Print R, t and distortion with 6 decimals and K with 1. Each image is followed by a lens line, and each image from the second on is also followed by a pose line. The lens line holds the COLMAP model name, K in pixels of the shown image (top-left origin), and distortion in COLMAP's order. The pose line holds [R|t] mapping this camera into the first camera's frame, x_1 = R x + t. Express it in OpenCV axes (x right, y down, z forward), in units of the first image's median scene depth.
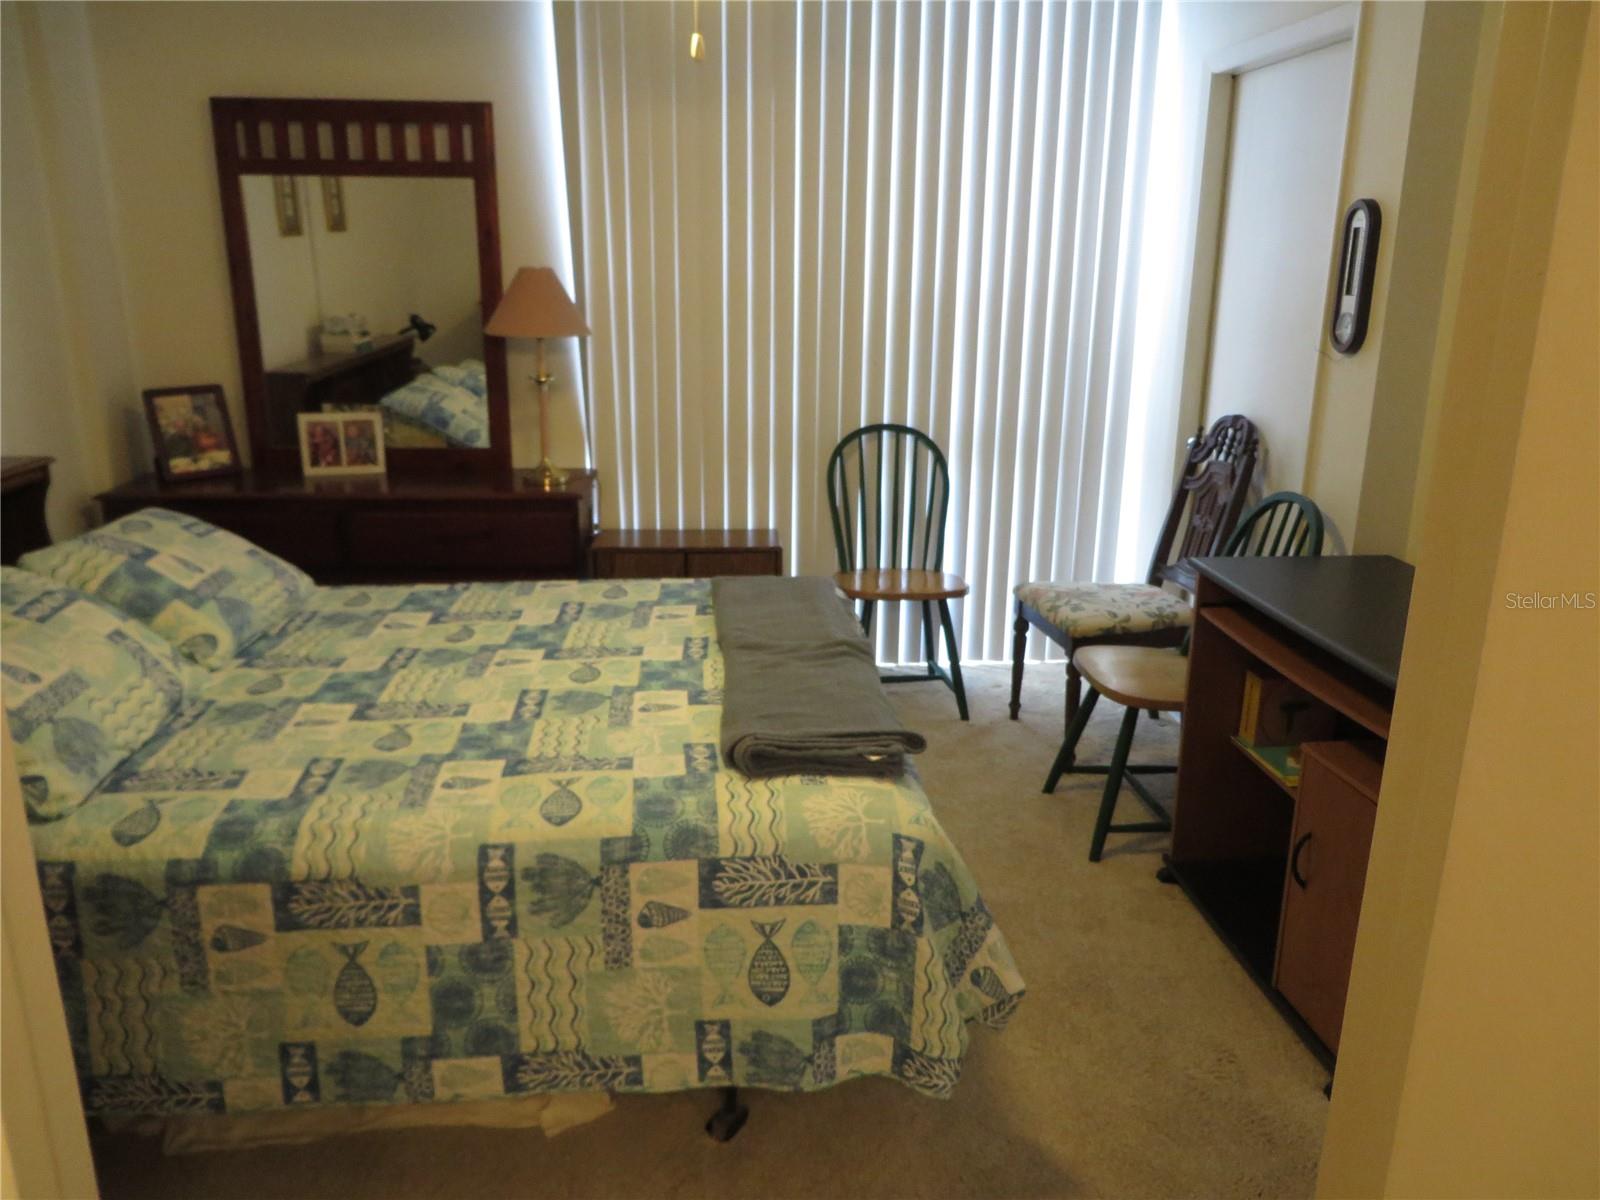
lens RADIAL K [[1178.8, 0, 809.2], [0, 1178.8, 598.6], [0, 0, 1]] dist [-0.063526, 0.045868]
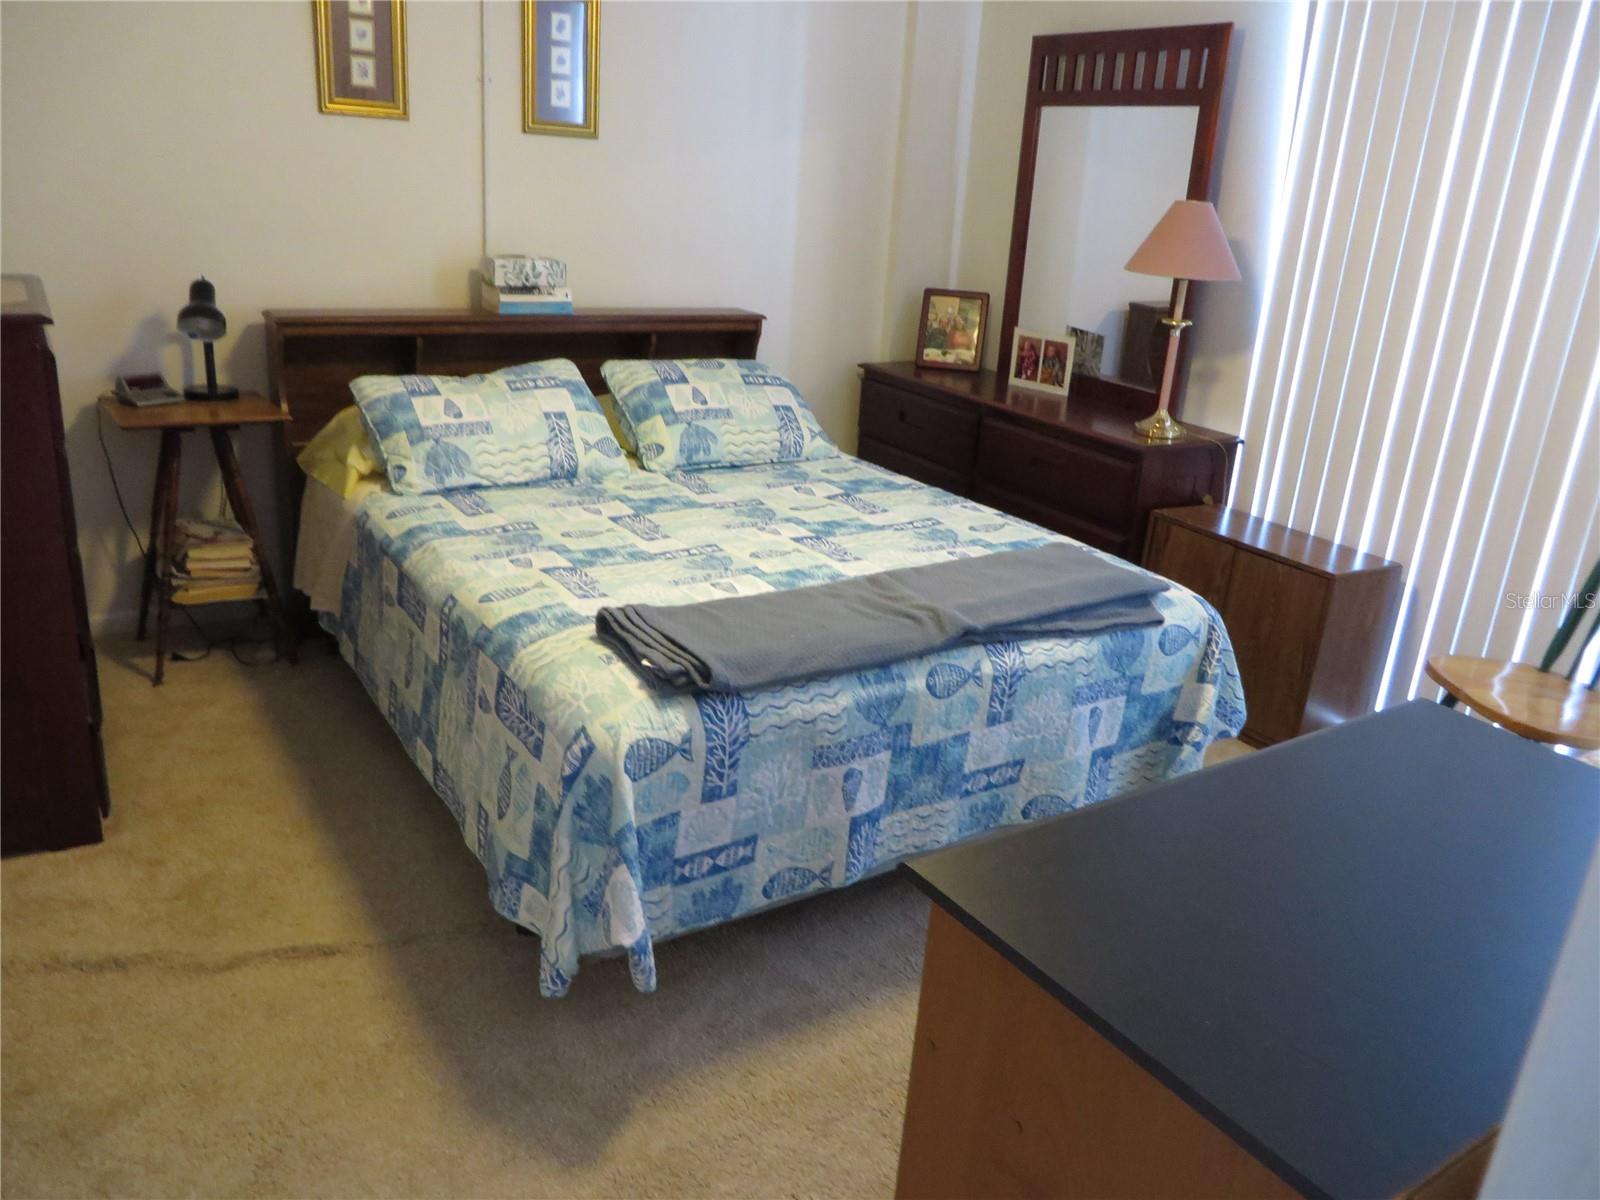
lens RADIAL K [[1178.8, 0, 809.2], [0, 1178.8, 598.6], [0, 0, 1]] dist [-0.063526, 0.045868]
pose [[0.463381, 0.316868, -0.827570, 0.588578], [-0.302003, 0.934447, 0.188690, -0.089604], [0.833110, 0.162493, 0.528700, 0.385441]]
